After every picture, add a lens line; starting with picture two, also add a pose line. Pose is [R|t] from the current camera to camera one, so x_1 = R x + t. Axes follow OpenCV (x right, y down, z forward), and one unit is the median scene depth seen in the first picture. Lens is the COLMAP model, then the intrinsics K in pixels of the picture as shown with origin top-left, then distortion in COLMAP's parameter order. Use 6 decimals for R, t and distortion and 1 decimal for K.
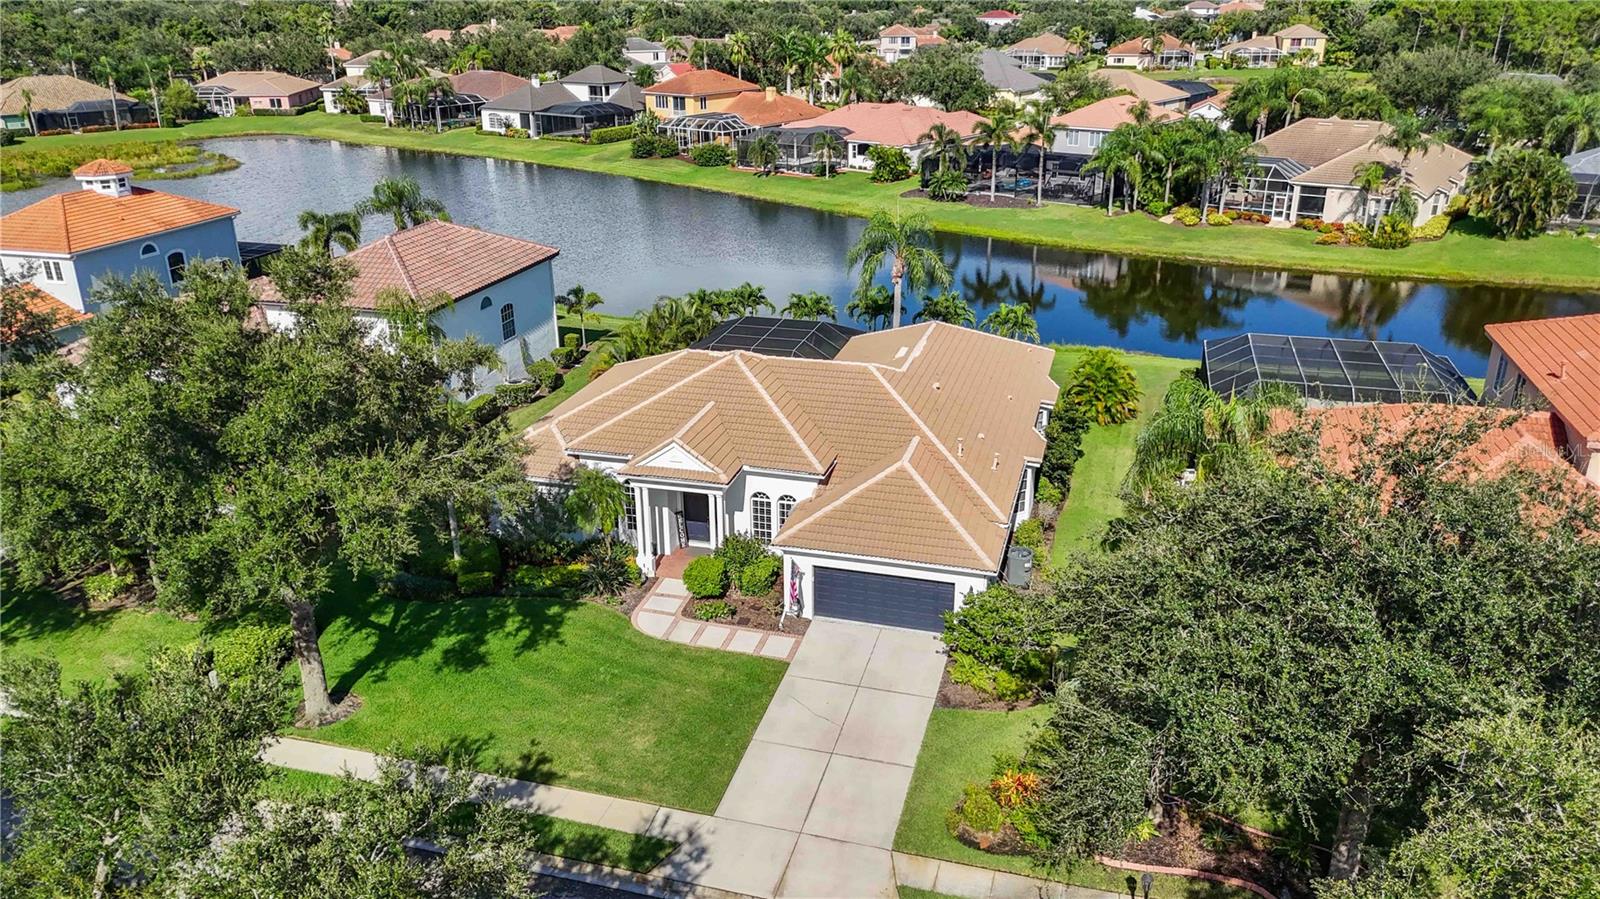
lens RADIAL K [[1179.2, 0, 800.0], [0, 1179.2, 449.5], [0, 0, 1]] dist [0.059379, -0.050960]
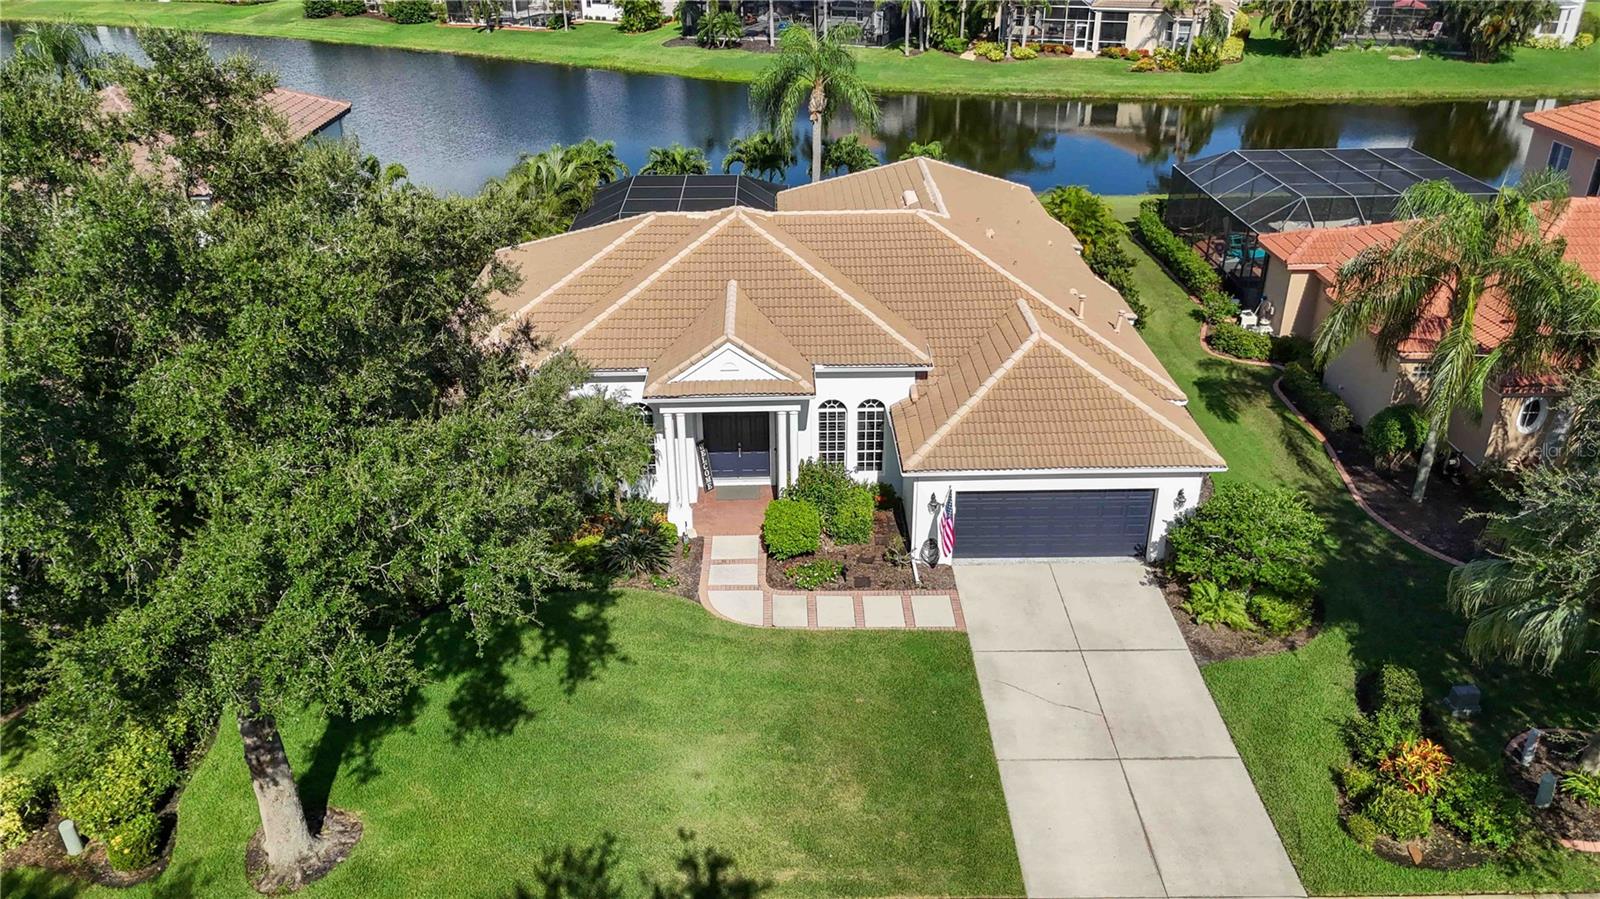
lens RADIAL K [[1179.2, 0, 800.0], [0, 1179.2, 449.5], [0, 0, 1]] dist [0.059379, -0.050960]
pose [[0.956182, -0.132428, 0.261110, -0.144231], [0.107343, 0.988321, 0.108160, -0.007970], [-0.272384, -0.075392, 0.959230, 0.187499]]
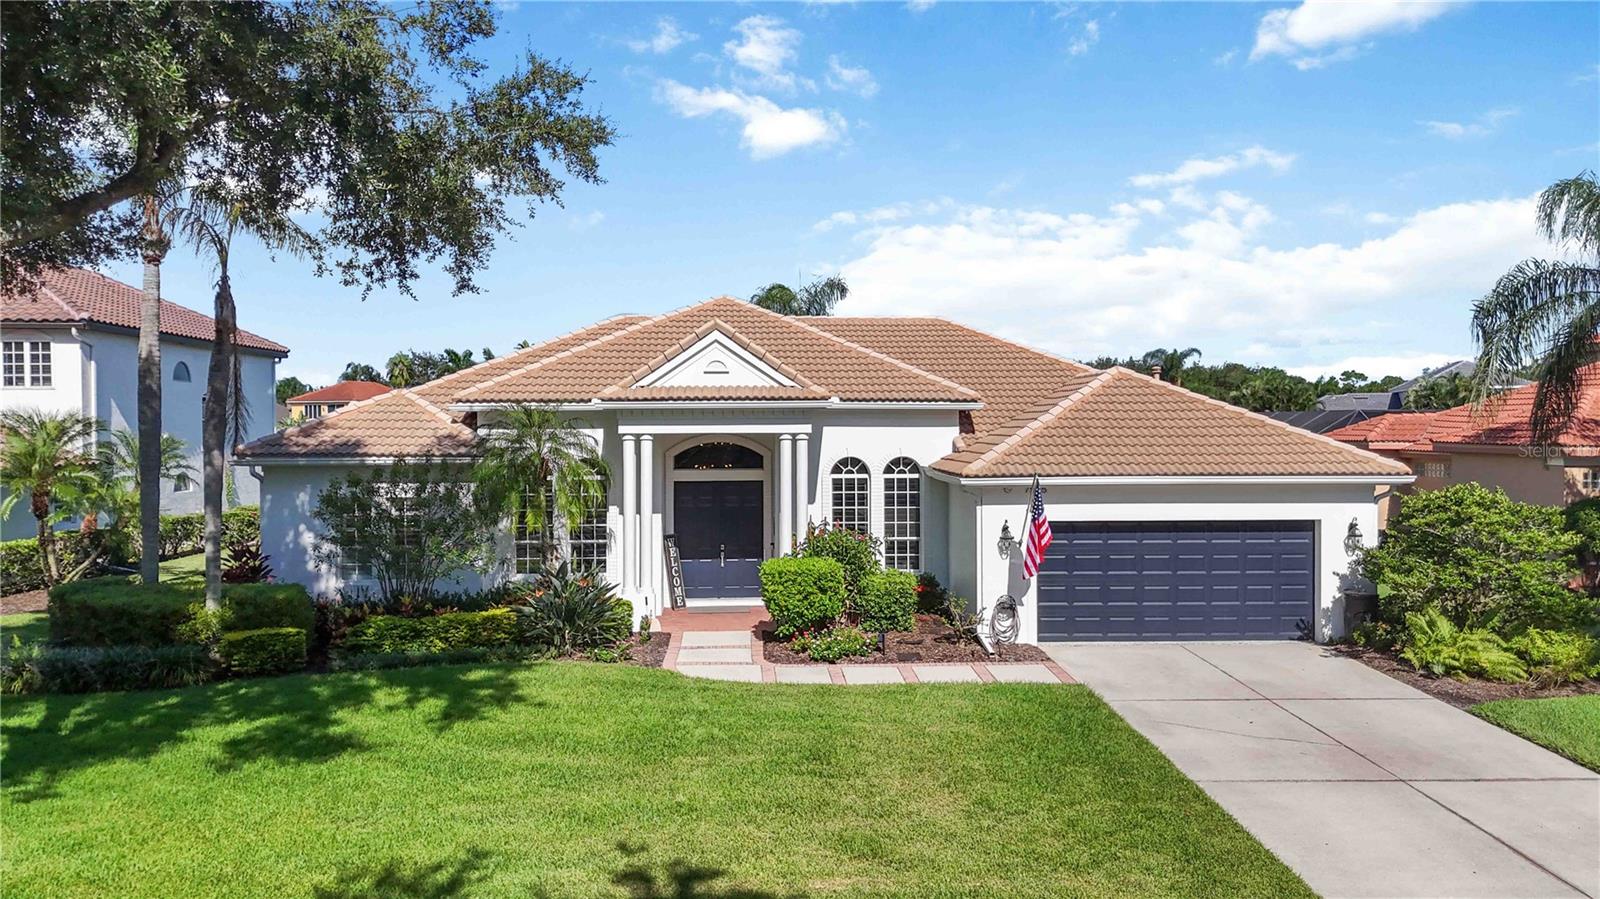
lens RADIAL K [[1179.2, 0, 800.0], [0, 1179.2, 449.5], [0, 0, 1]] dist [0.059379, -0.050960]
pose [[0.946149, -0.001025, 0.323730, -0.135328], [0.114376, 0.936561, -0.331317, 0.122795], [-0.302853, 0.350502, 0.886244, 0.315170]]
